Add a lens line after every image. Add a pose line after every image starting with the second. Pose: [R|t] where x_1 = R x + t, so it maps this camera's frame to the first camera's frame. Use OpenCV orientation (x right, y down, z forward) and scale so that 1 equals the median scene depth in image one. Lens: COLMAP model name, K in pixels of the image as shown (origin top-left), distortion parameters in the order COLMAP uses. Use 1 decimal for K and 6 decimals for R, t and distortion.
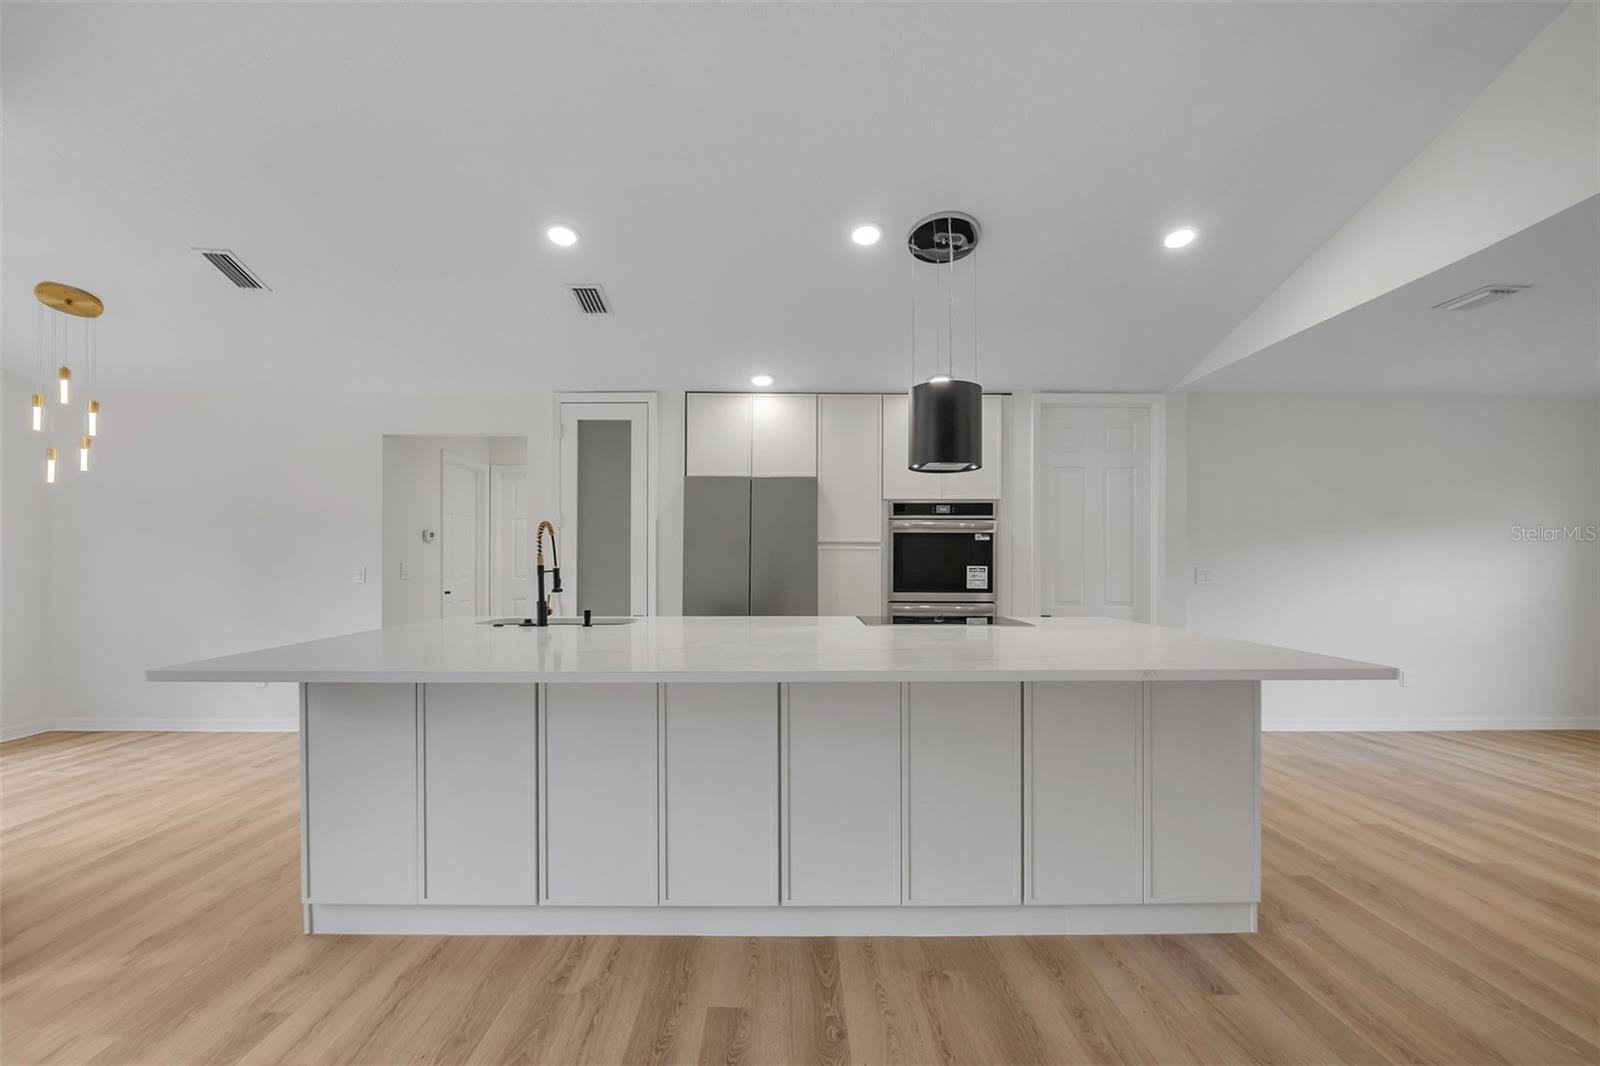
lens RADIAL K [[737.6, 0, 794.5], [0, 737.6, 559.0], [0, 0, 1]] dist [-0.016066, 0.000176]
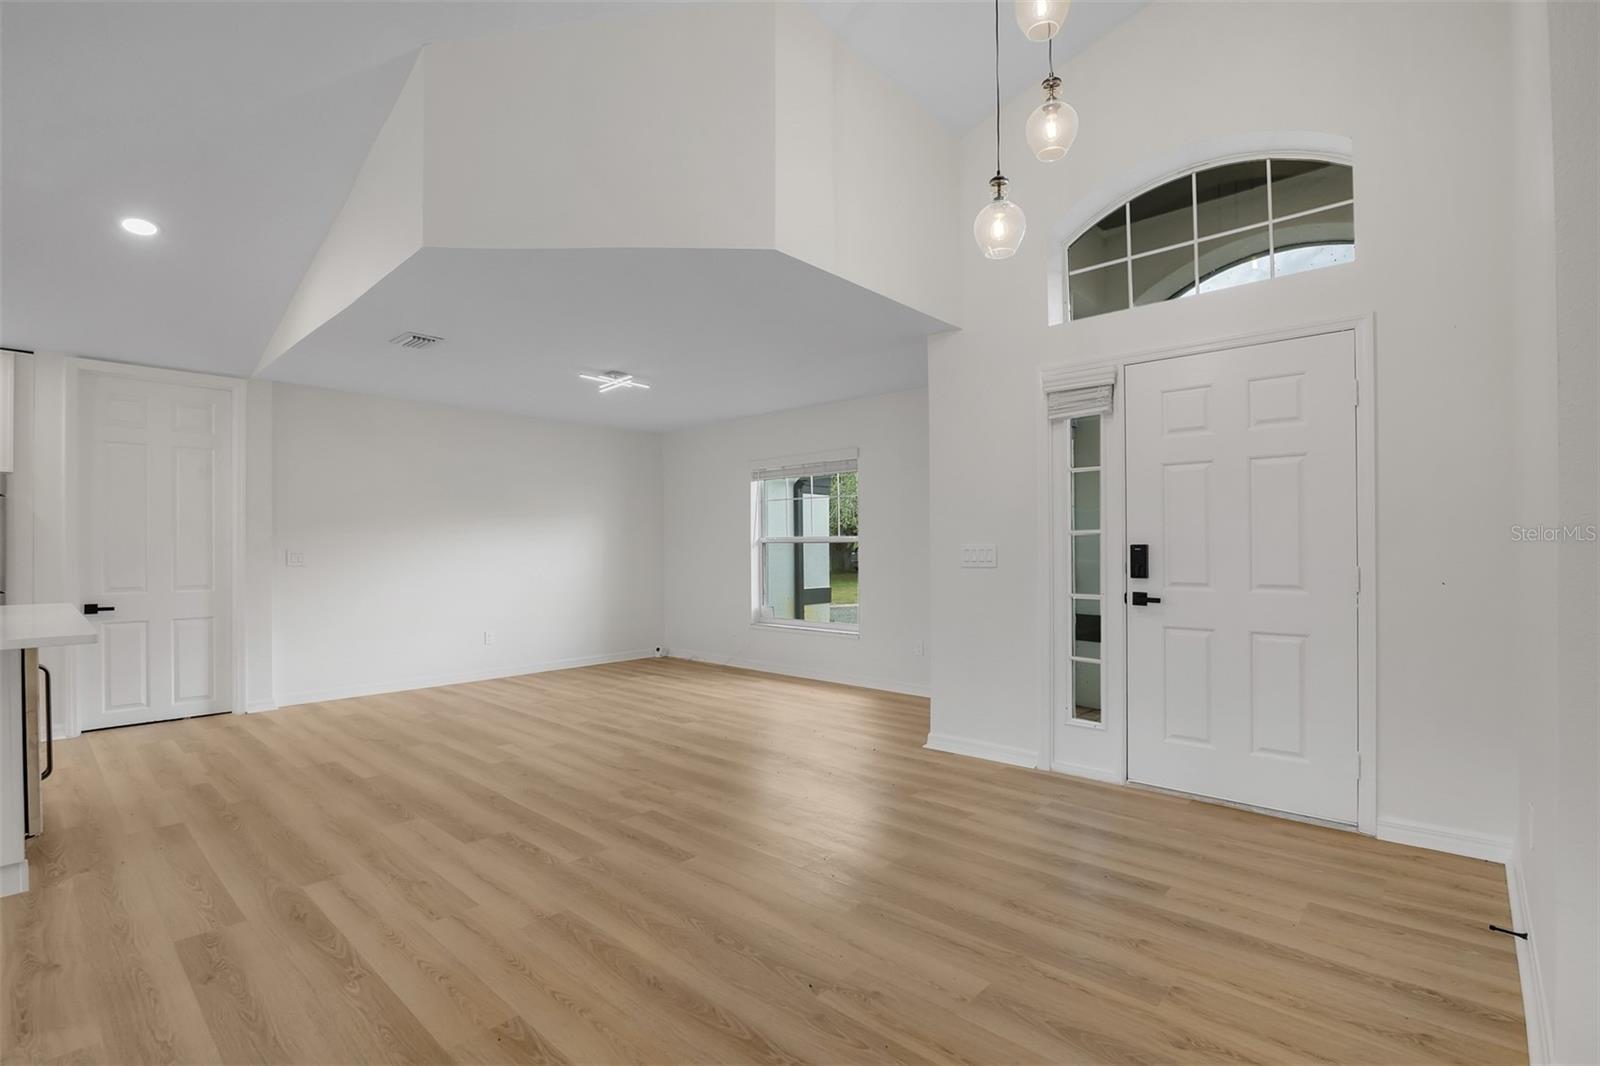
lens RADIAL K [[735.5, 0, 797.7], [0, 735.5, 545.3], [0, 0, 1]] dist [-0.019320, 0.001964]
pose [[0.678827, -0.004789, 0.734283, 0.287856], [0.000202, 0.999980, 0.006335, -0.001243], [-0.734298, -0.004152, 0.678814, -0.251865]]
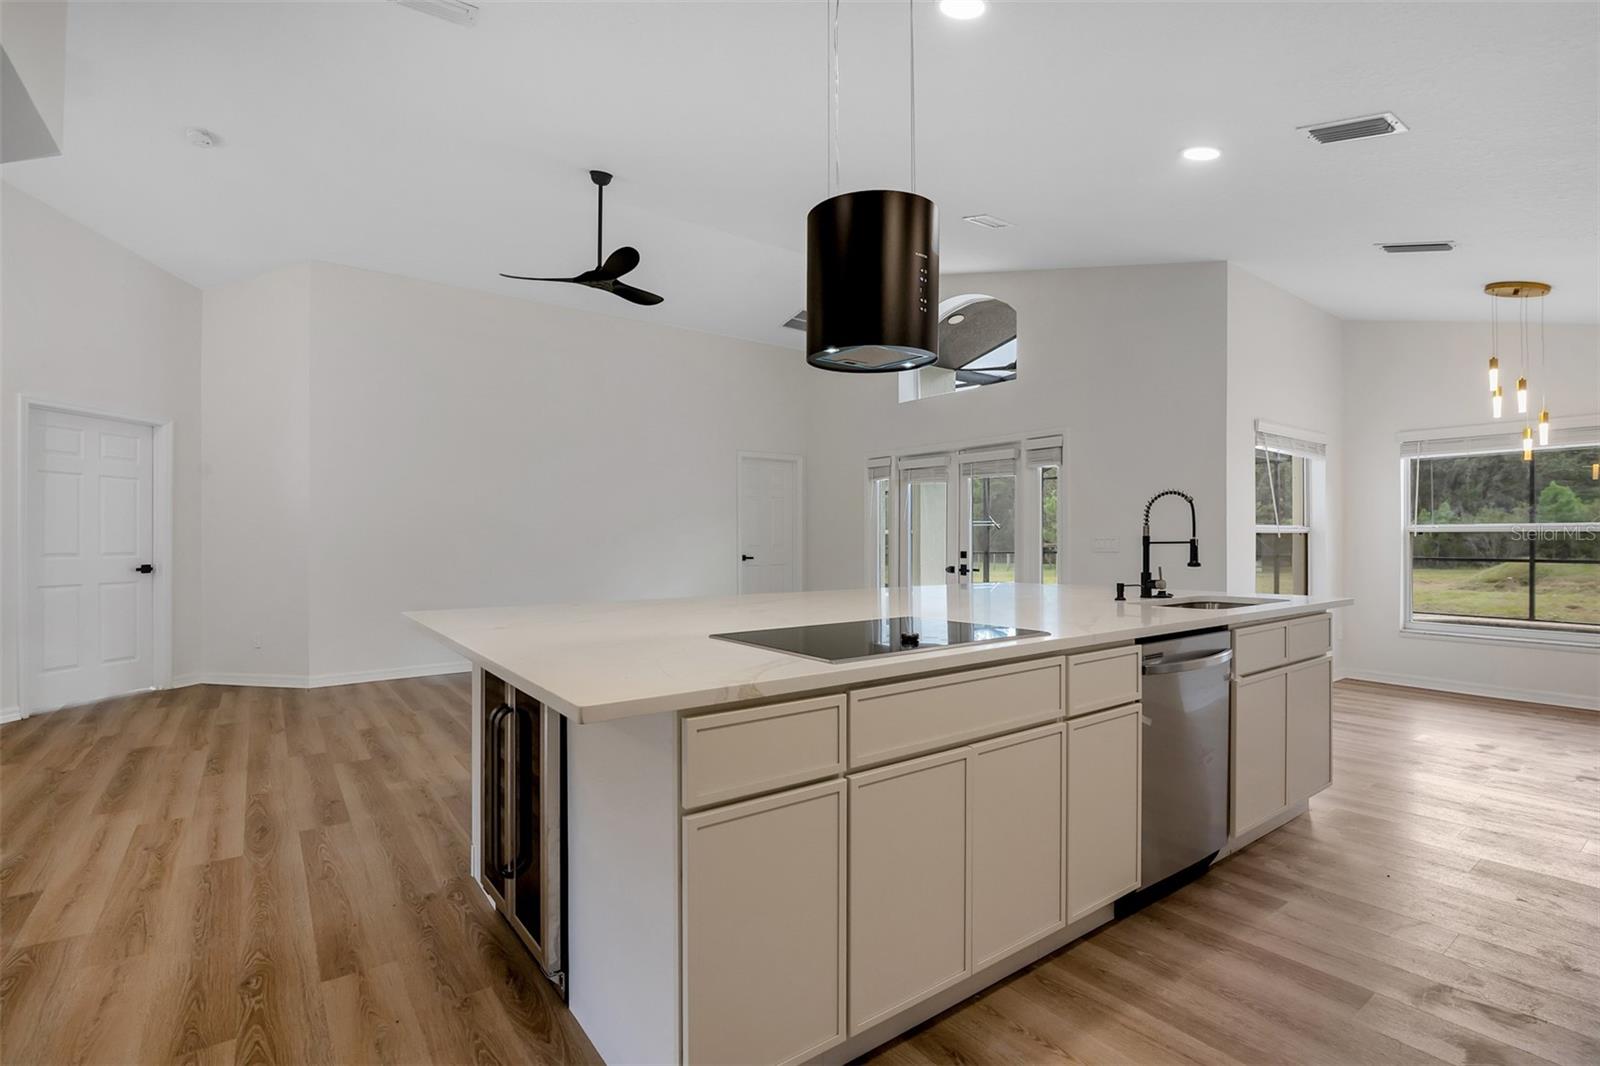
lens RADIAL K [[740.9, 0, 779.1], [0, 740.9, 536.8], [0, 0, 1]] dist [-0.019452, 0.000693]
pose [[-0.818426, 0.000475, -0.574612, 0.406679], [0.005193, 0.999965, -0.006569, 0.008480], [0.574589, -0.008360, -0.818400, 0.990914]]
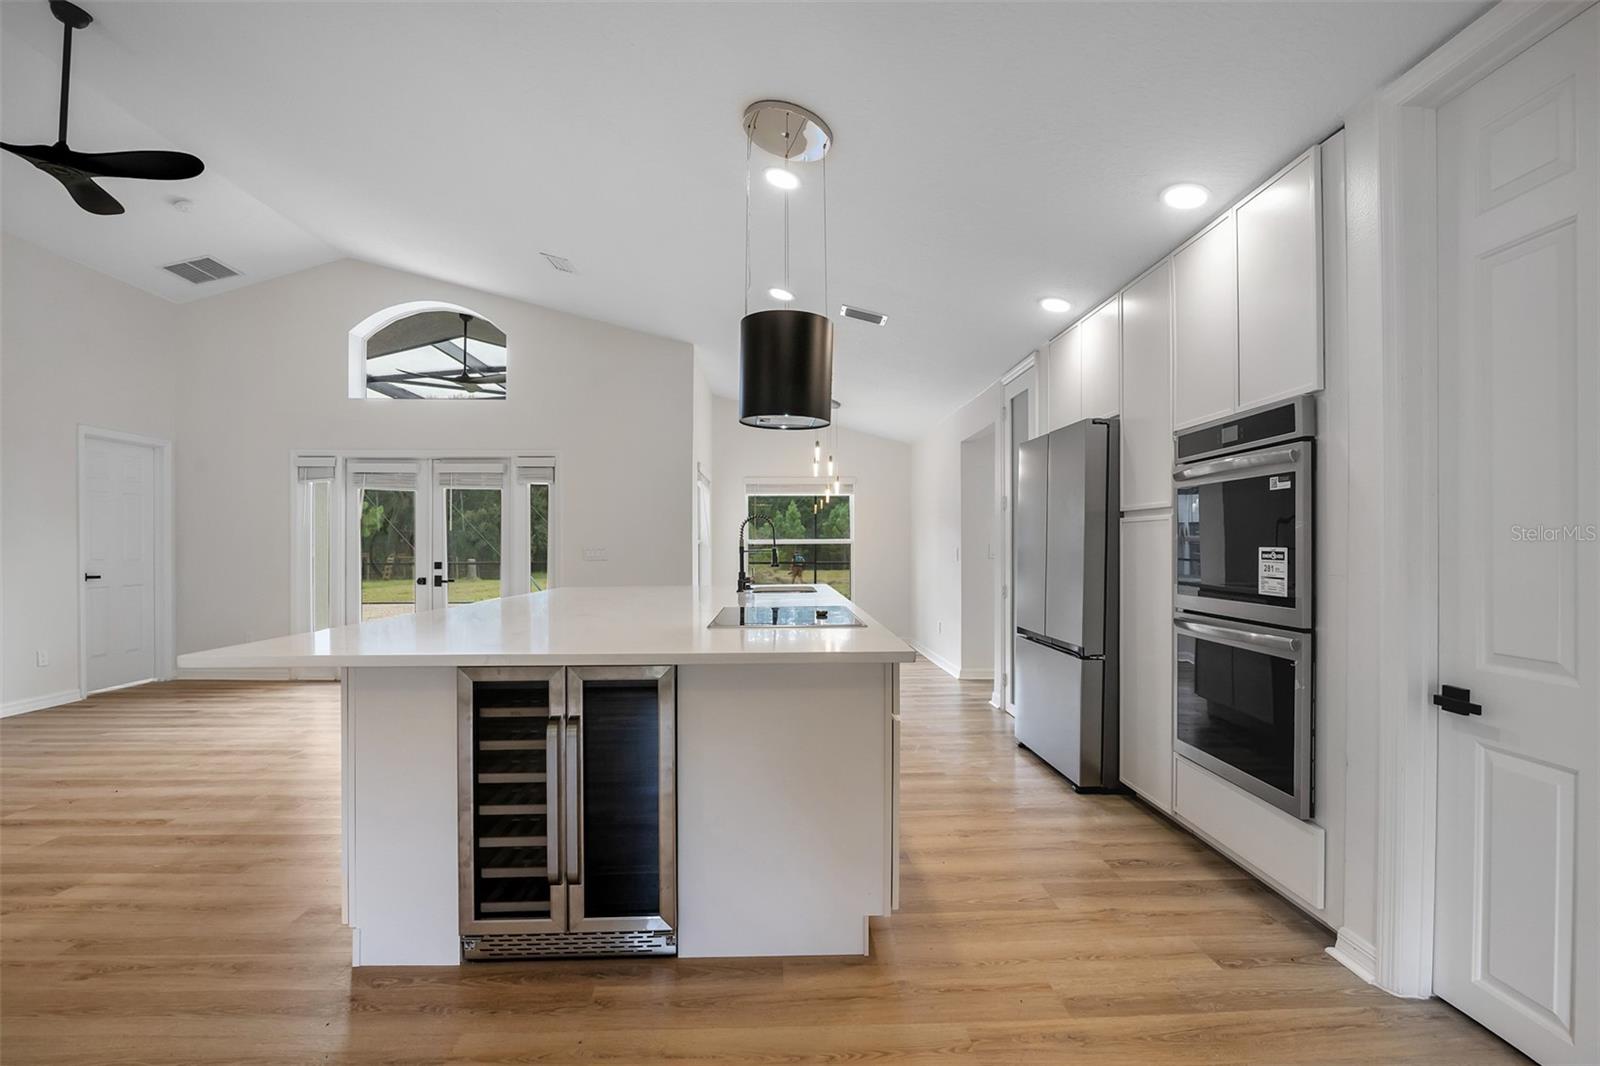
lens RADIAL K [[743.1, 0, 802.7], [0, 743.1, 549.8], [0, 0, 1]] dist [-0.019534, -0.000342]
pose [[0.033283, 0.003696, -0.999439, 0.700059], [0.009239, 0.999949, 0.004006, 0.006685], [0.999403, -0.009367, 0.033248, 0.694185]]
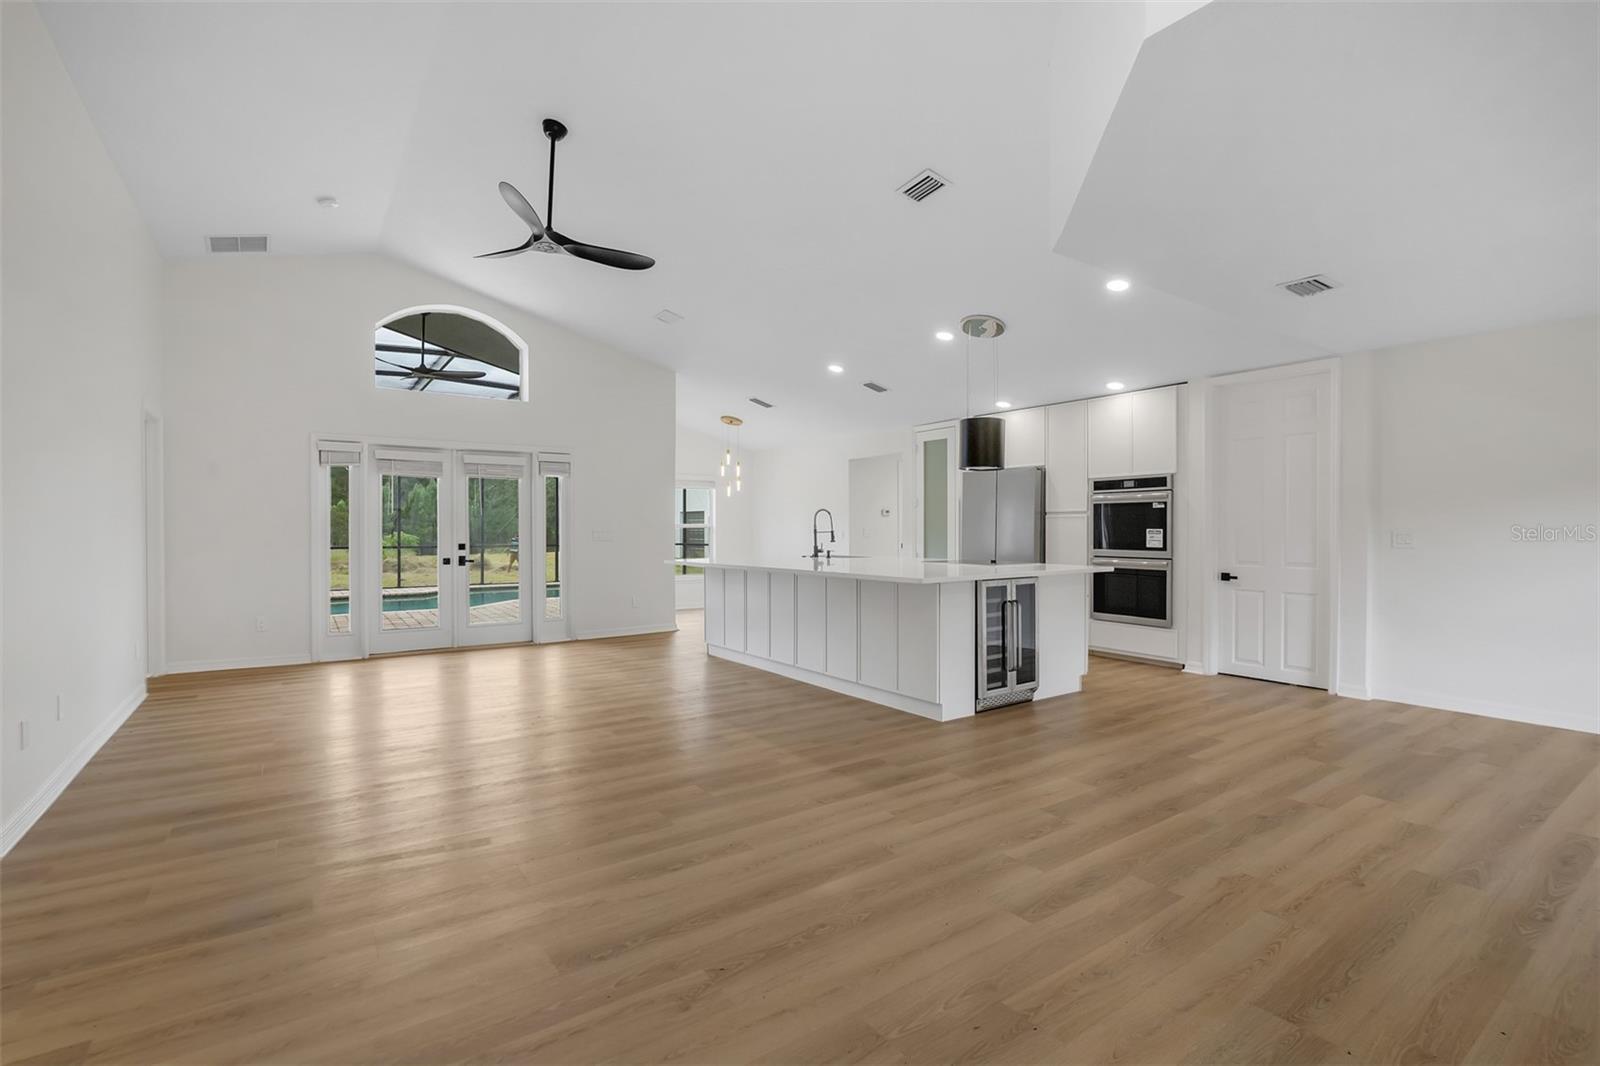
lens RADIAL K [[731.1, 0, 795.5], [0, 731.1, 535.5], [0, 0, 1]] dist [-0.018723, 0.000530]
pose [[0.569586, 0.004881, -0.821917, 0.905307], [0.008852, 0.999888, 0.012073, 0.000542], [0.821884, -0.014152, 0.569479, -0.179608]]
